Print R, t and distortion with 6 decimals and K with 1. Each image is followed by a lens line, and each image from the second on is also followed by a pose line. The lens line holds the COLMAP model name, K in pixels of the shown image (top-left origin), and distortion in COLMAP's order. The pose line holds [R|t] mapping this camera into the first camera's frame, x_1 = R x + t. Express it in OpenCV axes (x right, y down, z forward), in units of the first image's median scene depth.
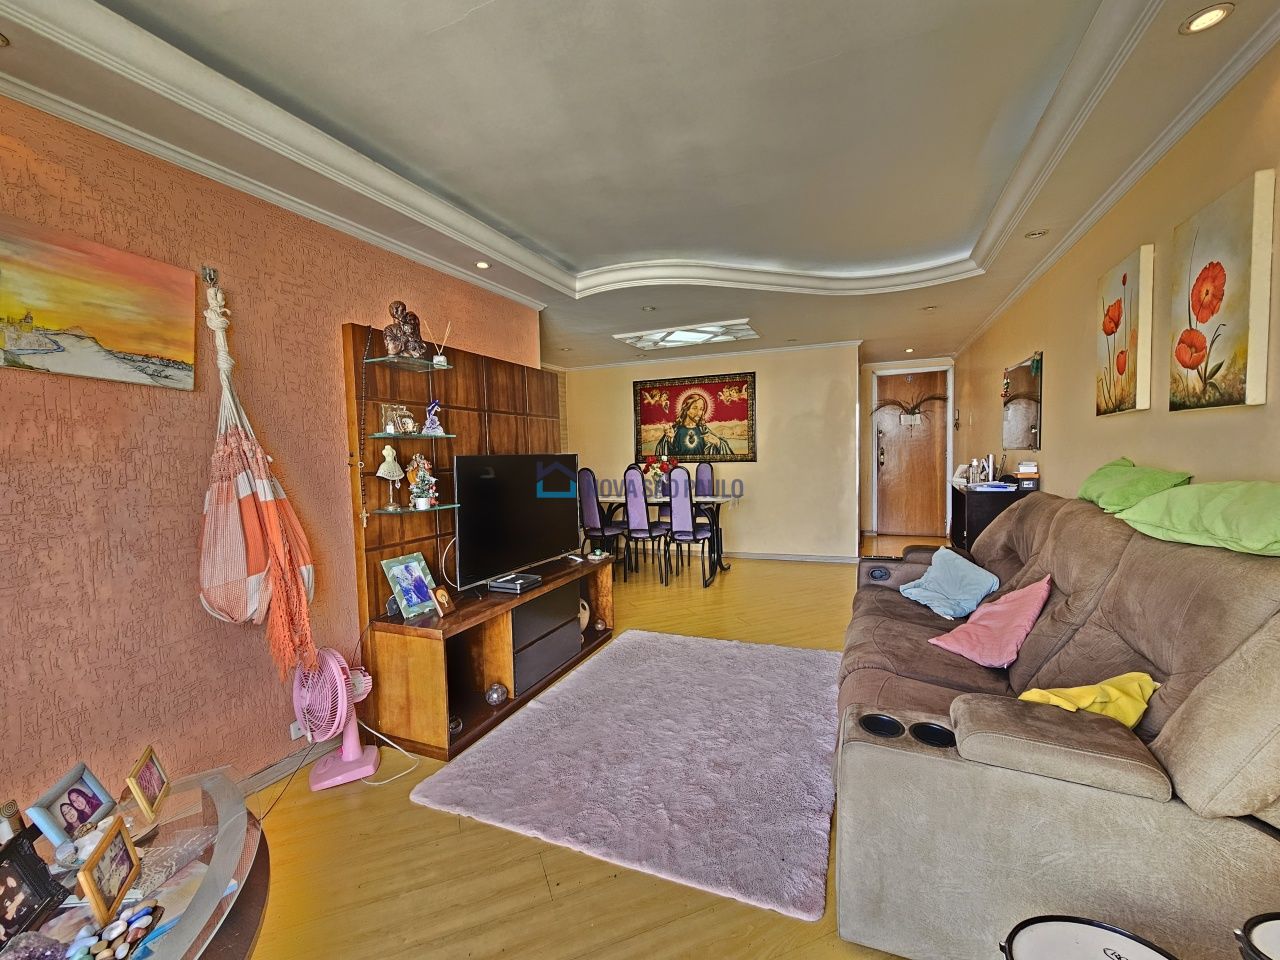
lens RADIAL K [[525.7, 0, 639.6], [0, 525.7, 477.9], [0, 0, 1]] dist [-0.000989, 0.000724]
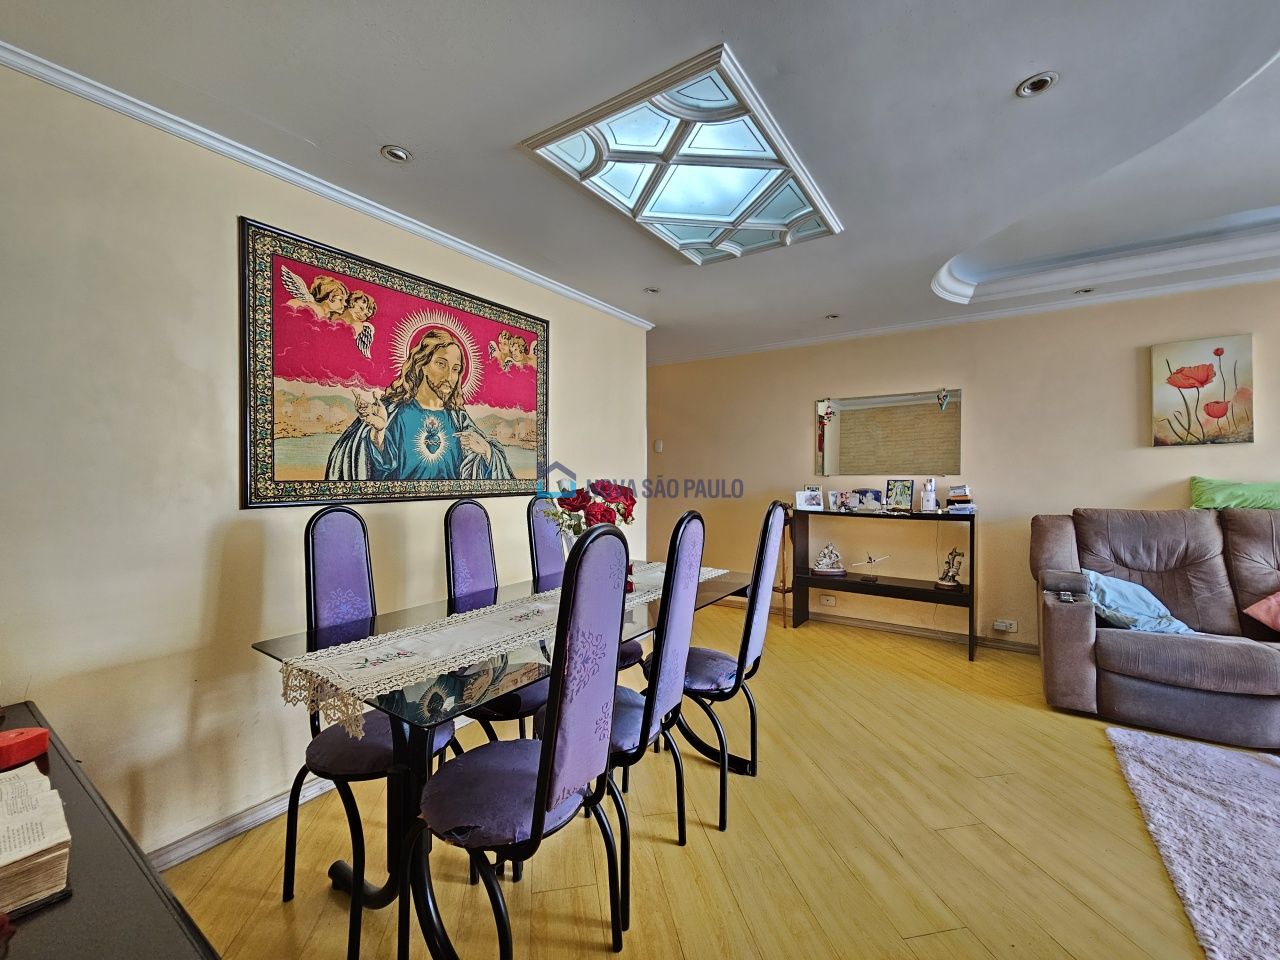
lens RADIAL K [[525.7, 0, 641.8], [0, 525.7, 482.0], [0, 0, 1]] dist [-0.000989, 0.000724]
pose [[0.183653, 0.011000, 0.982930, -0.261769], [0.052015, 0.998428, -0.020892, -0.026441], [-0.981614, 0.054964, 0.182793, 0.791593]]
